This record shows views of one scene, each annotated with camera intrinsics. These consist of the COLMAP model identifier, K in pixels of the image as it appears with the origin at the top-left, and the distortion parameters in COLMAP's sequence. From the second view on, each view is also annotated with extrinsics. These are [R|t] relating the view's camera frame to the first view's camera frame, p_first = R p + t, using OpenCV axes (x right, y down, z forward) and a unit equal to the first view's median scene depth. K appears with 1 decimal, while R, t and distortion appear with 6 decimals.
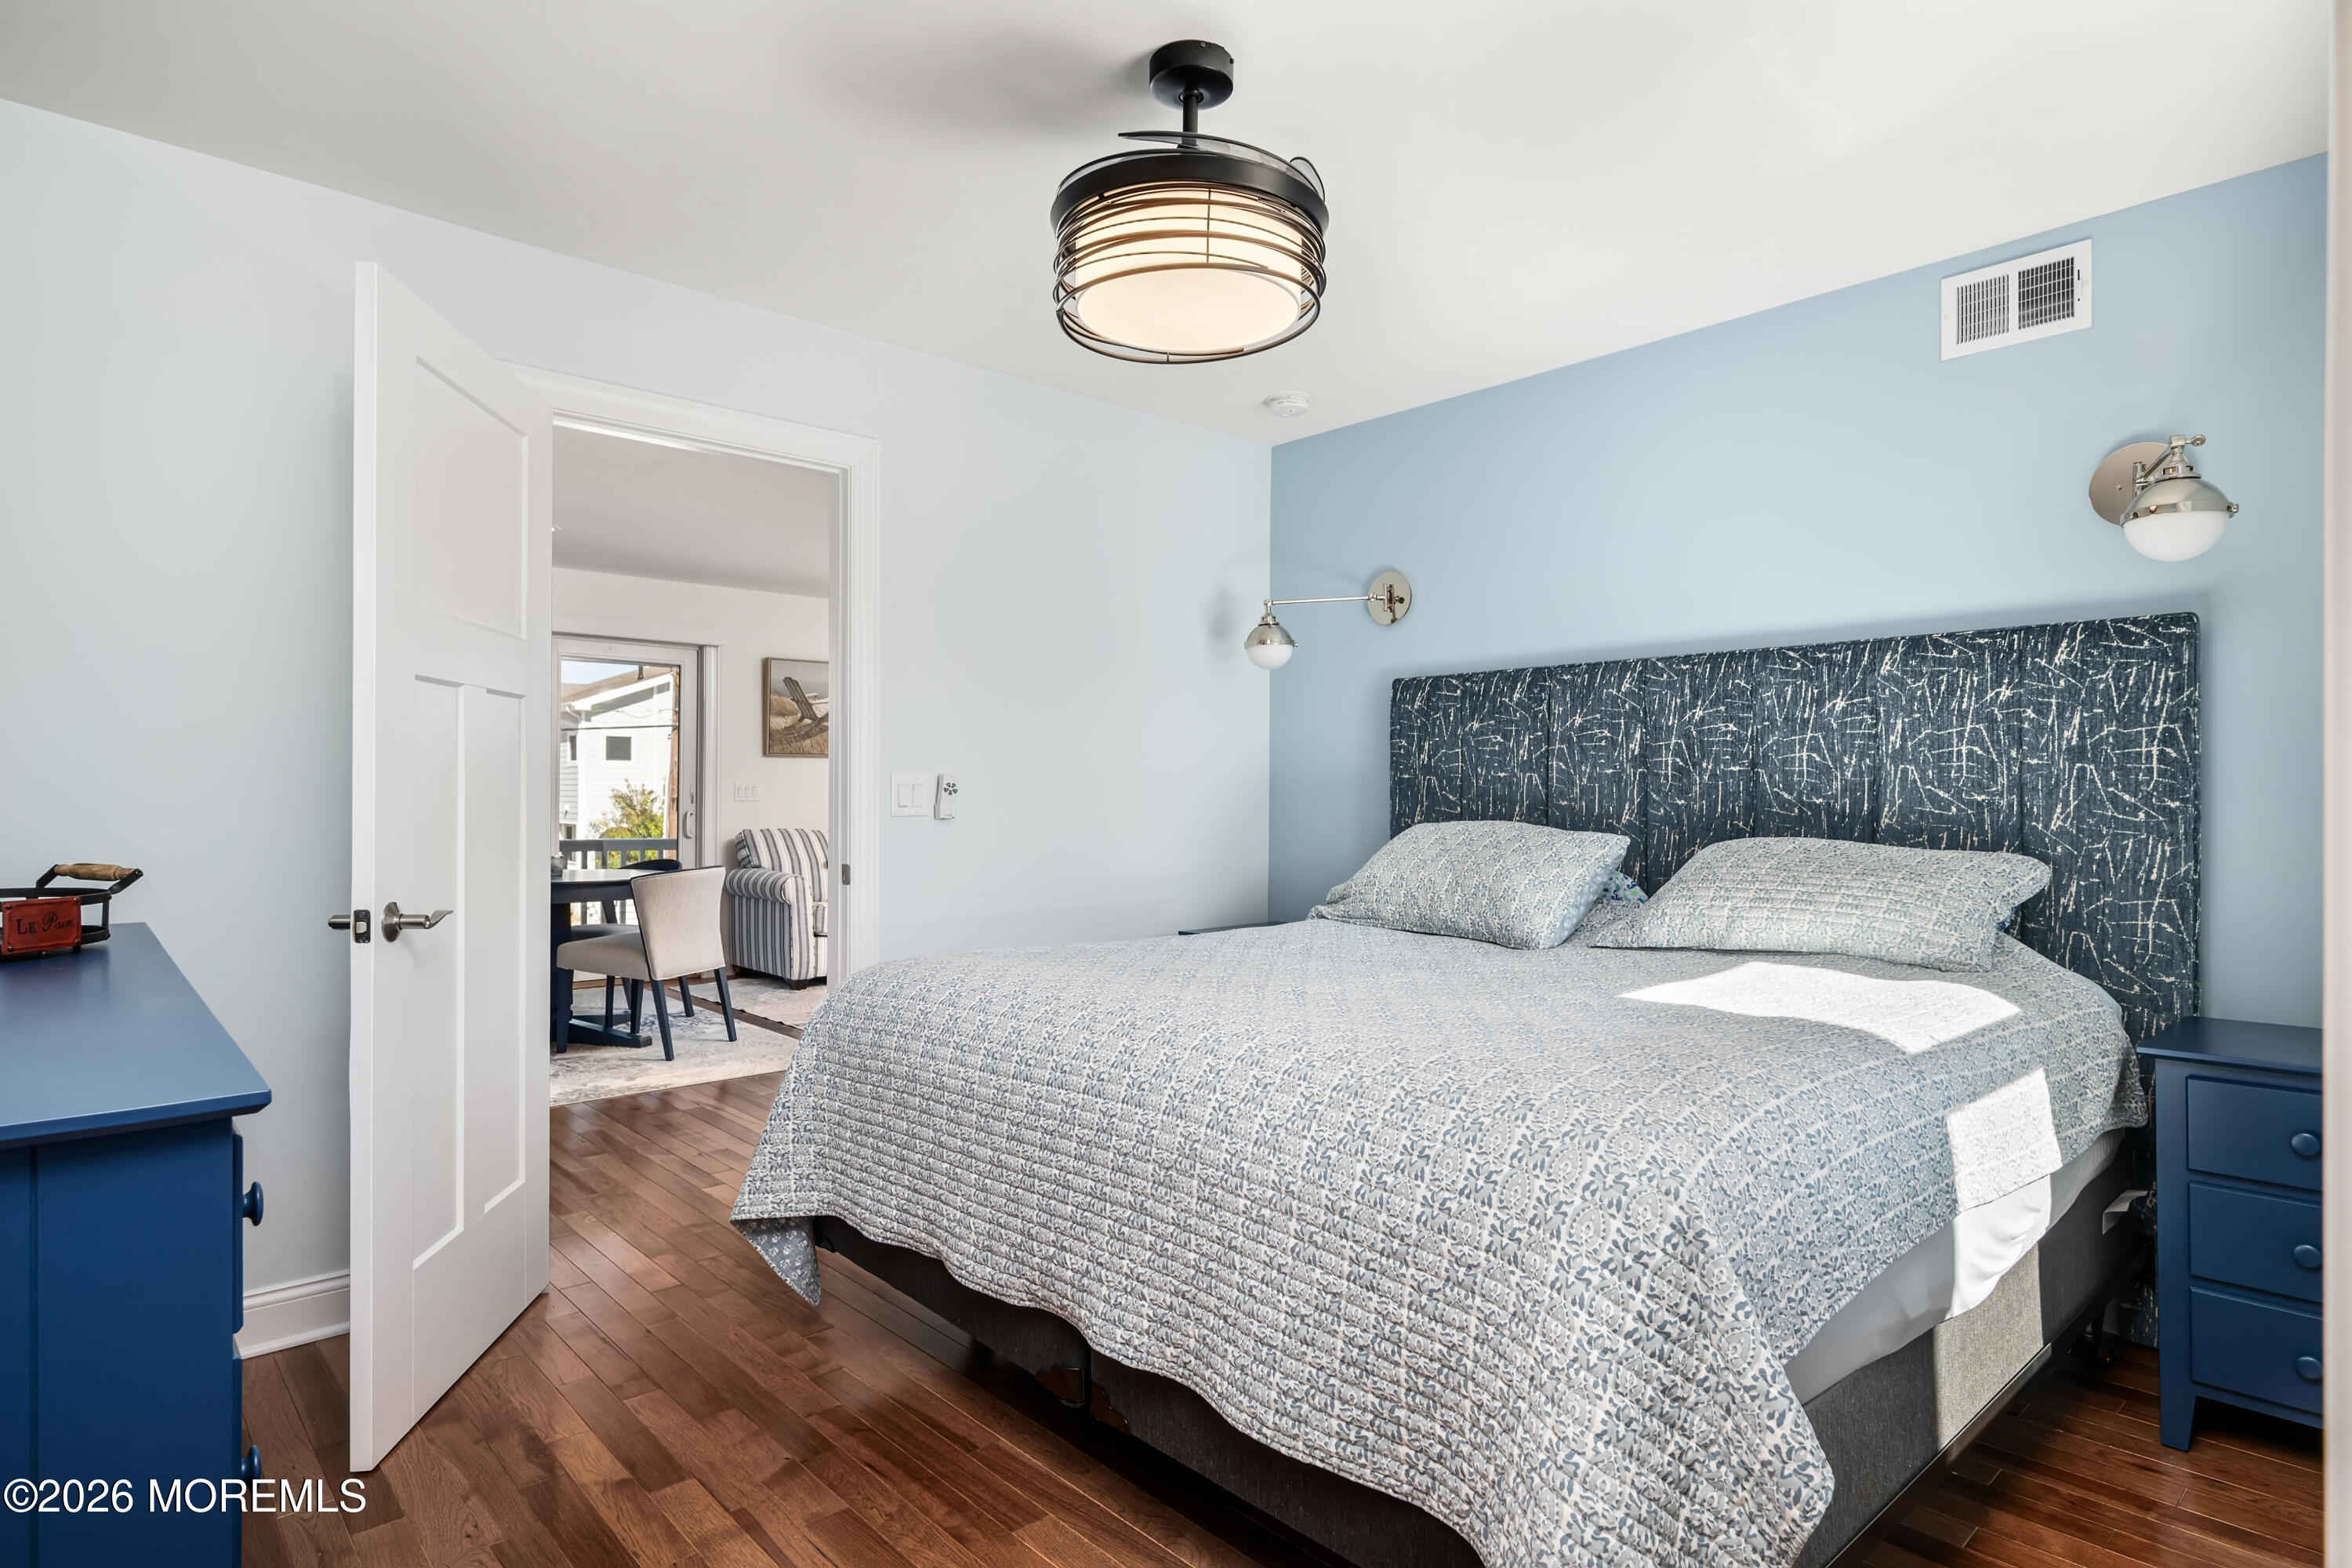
lens RADIAL K [[1276.4, 0, 1174.8], [0, 1276.4, 784.1], [0, 0, 1]] dist [-0.001617, 0.000066]
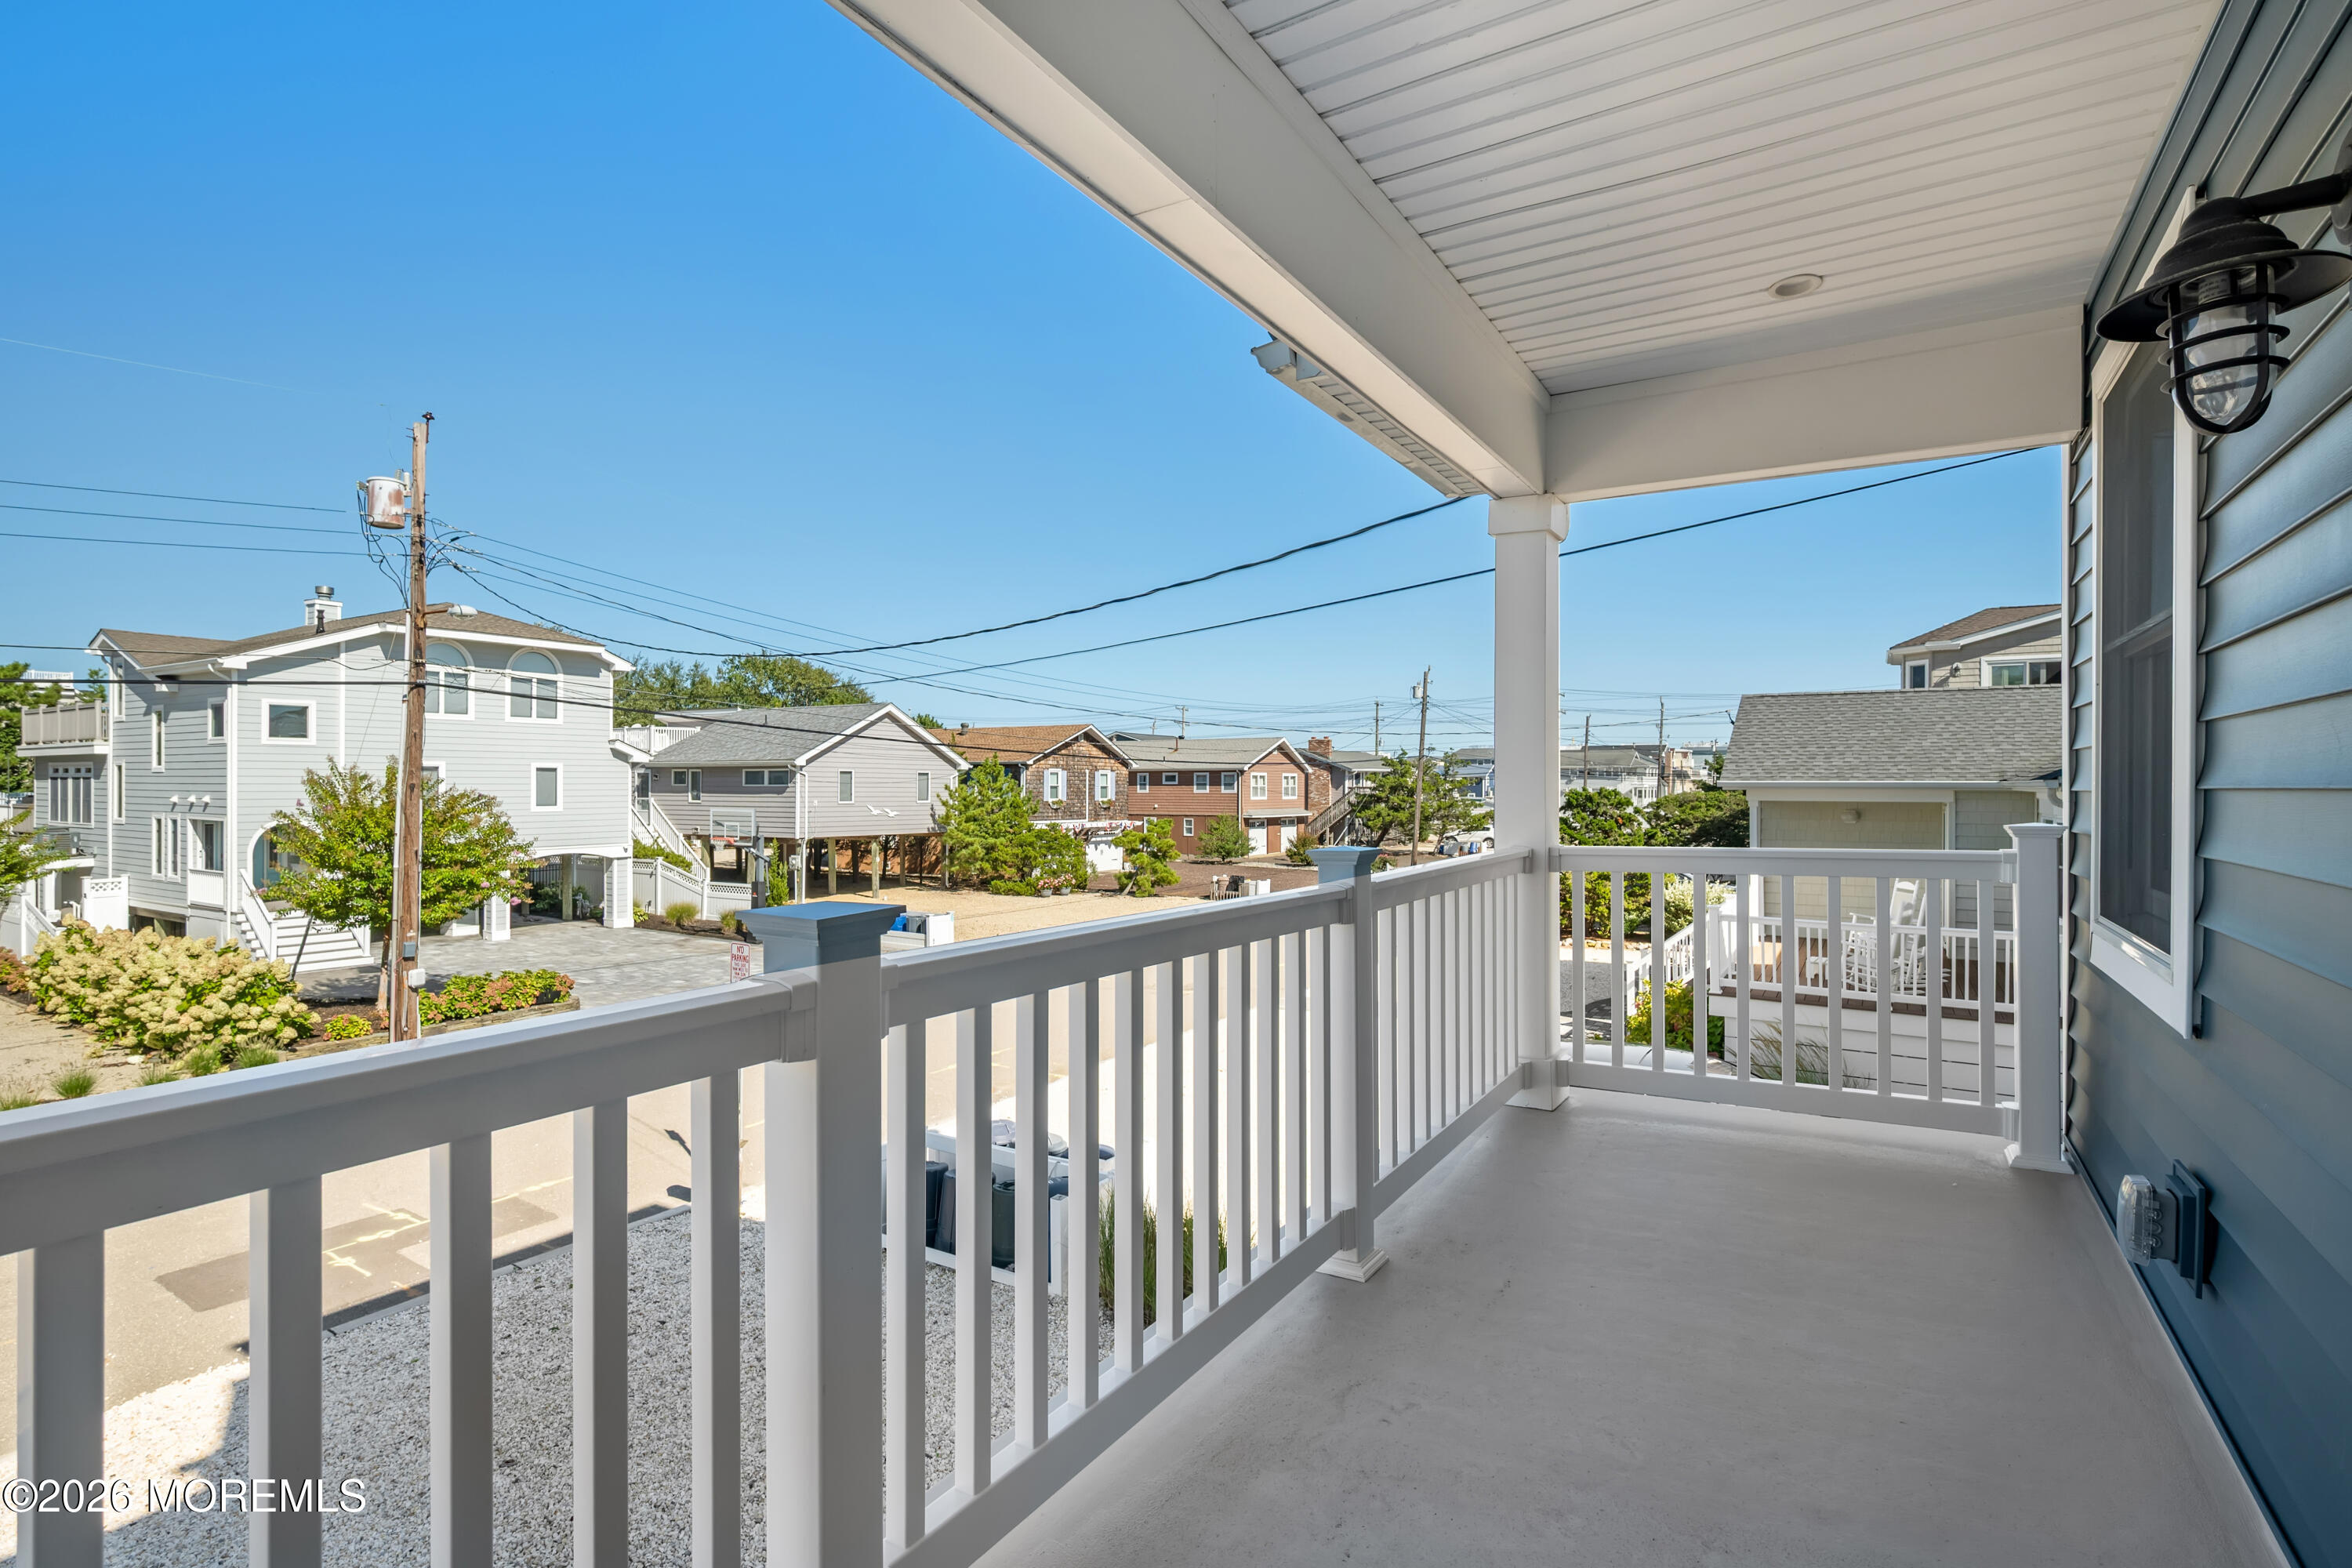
lens RADIAL K [[1144.9, 0, 1185.8], [0, 1144.9, 793.1], [0, 0, 1]] dist [-0.001232, -0.000323]
pose [[0.960449, -0.000415, 0.278457, -0.108455], [-0.003290, 0.999912, 0.012838, 0.004720], [-0.278438, -0.013246, 0.960363, 0.185877]]
